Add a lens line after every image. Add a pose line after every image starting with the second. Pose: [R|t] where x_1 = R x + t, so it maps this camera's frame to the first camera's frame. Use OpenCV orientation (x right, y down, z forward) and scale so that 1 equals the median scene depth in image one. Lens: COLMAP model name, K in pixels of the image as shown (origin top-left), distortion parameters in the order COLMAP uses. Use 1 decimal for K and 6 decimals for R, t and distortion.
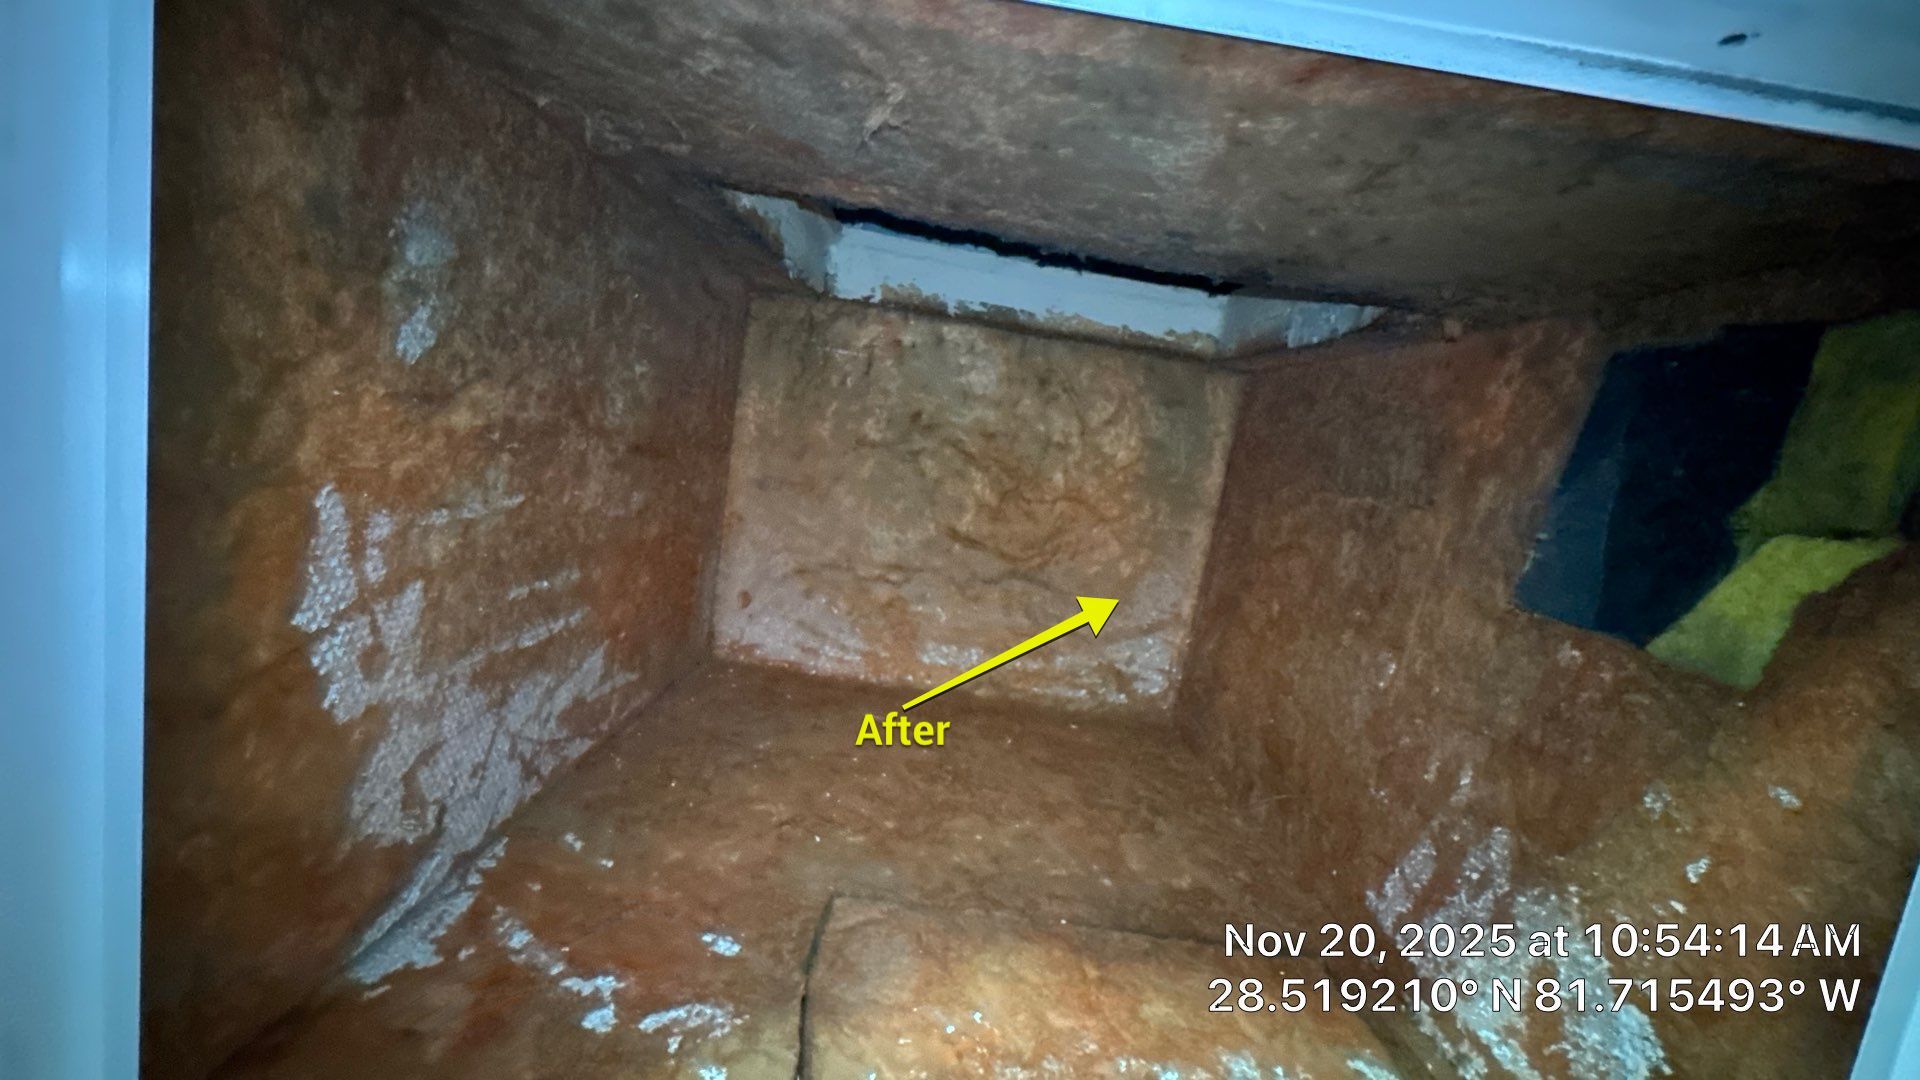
lens RADIAL K [[769.8, 0, 961.7], [0, 769.8, 539.8], [0, 0, 1]] dist [-0.005708, 0.000980]
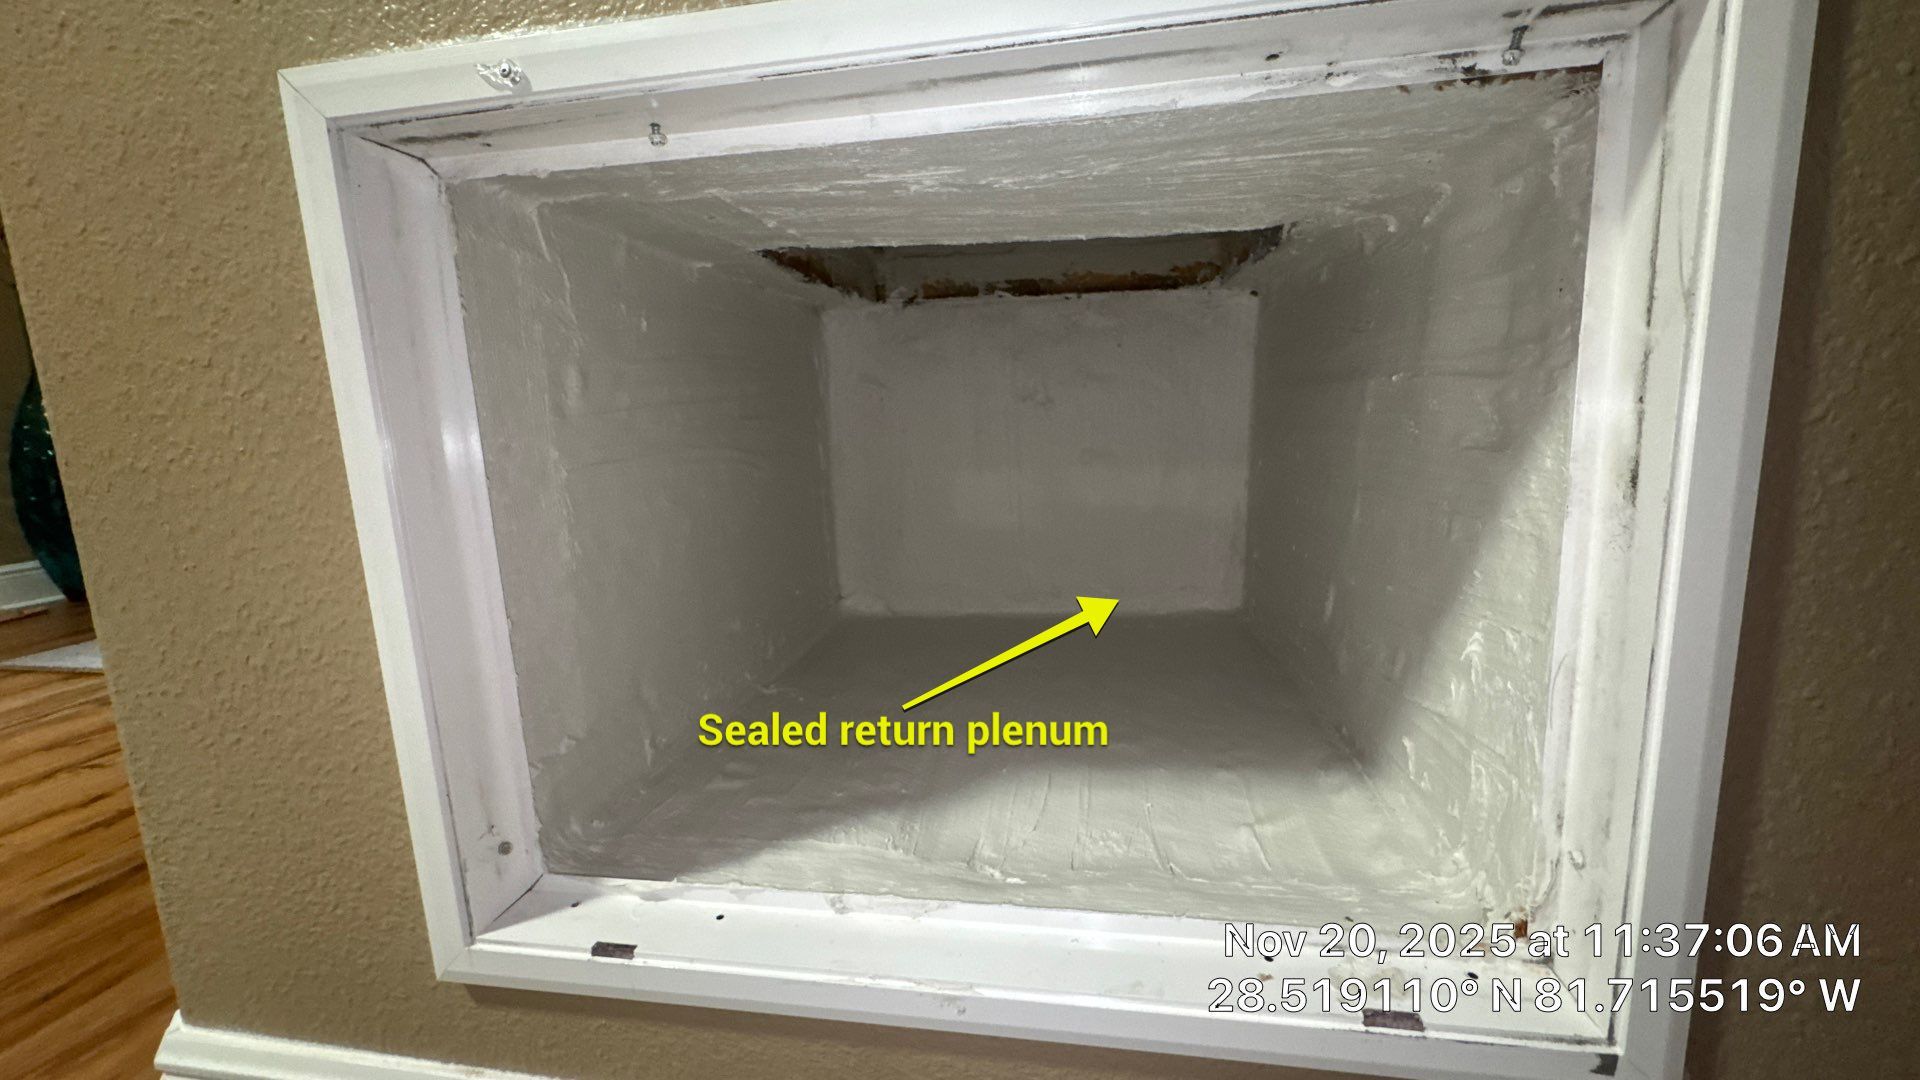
lens RADIAL K [[769.8, 0, 956.8], [0, 769.8, 539.9], [0, 0, 1]] dist [-0.005708, 0.000980]
pose [[0.967327, -0.161674, -0.195295, 0.155637], [0.167387, 0.985806, 0.012997, 0.071081], [0.190421, -0.045262, 0.980658, -0.241503]]
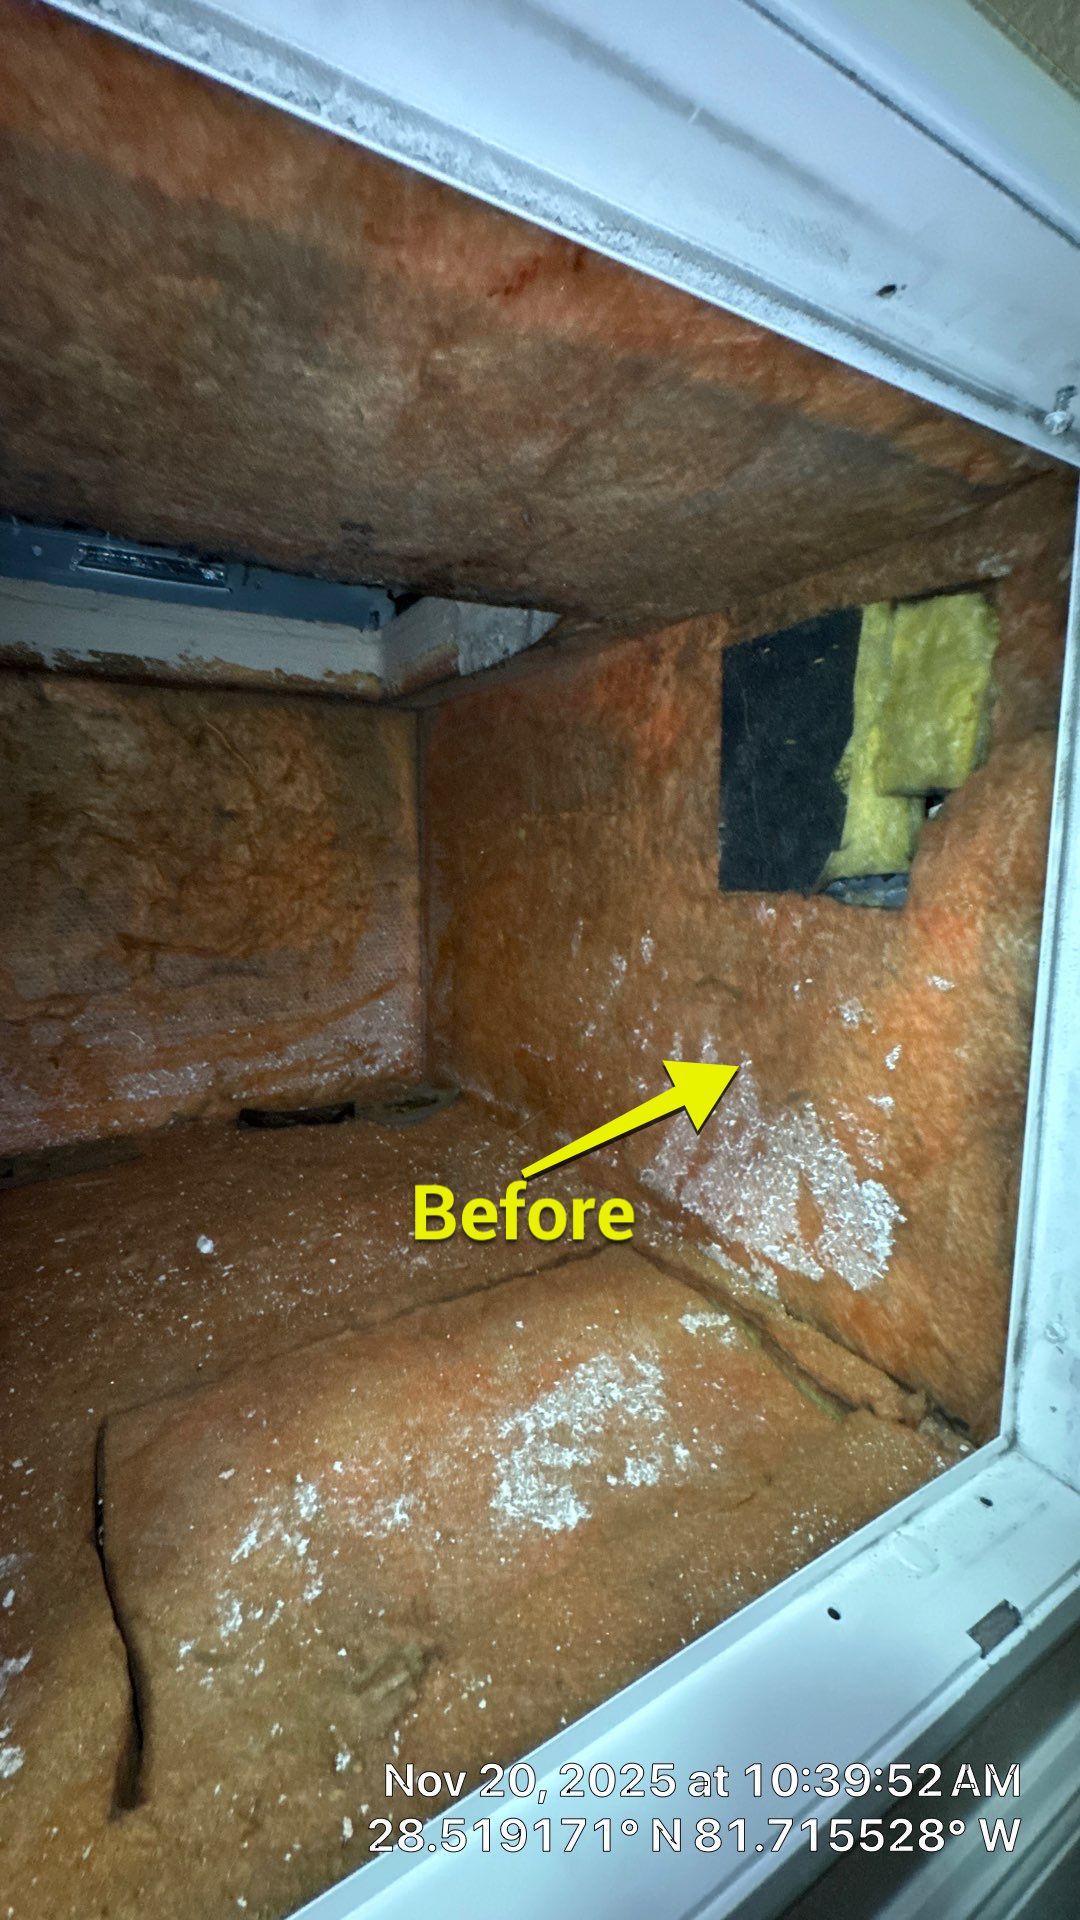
lens RADIAL K [[769.8, 0, 541.8], [0, 769.8, 958.7], [0, 0, 1]] dist [-0.005708, 0.000980]
pose [[0.851094, -0.236367, 0.468796, -0.032679], [0.203893, 0.971643, 0.119738, 0.004980], [-0.483805, -0.006324, 0.875153, 0.091793]]
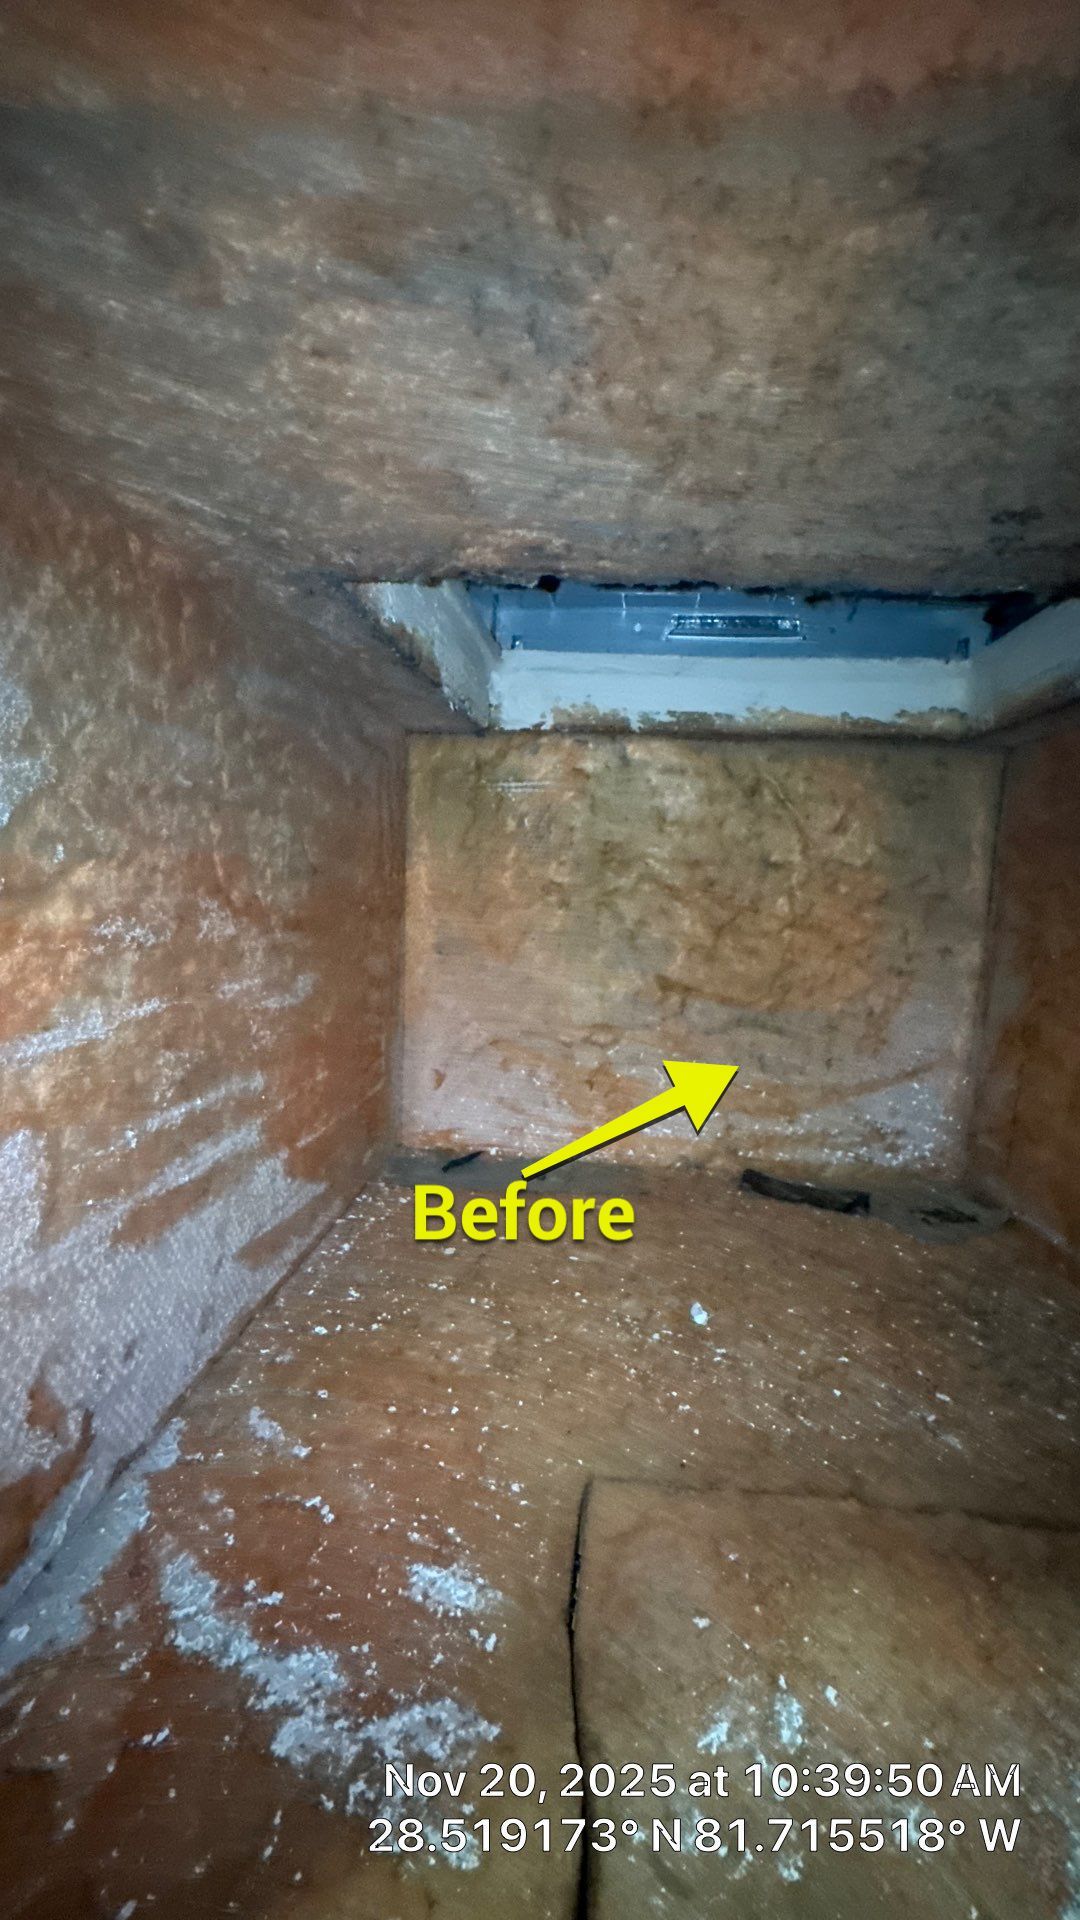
lens RADIAL K [[769.8, 0, 539.2], [0, 769.8, 957.1], [0, 0, 1]] dist [-0.005708, 0.000980]
pose [[0.985782, -0.107915, -0.128798, -0.047430], [0.103393, 0.993782, -0.041306, -0.019444], [0.132454, 0.027402, 0.990810, 0.179107]]
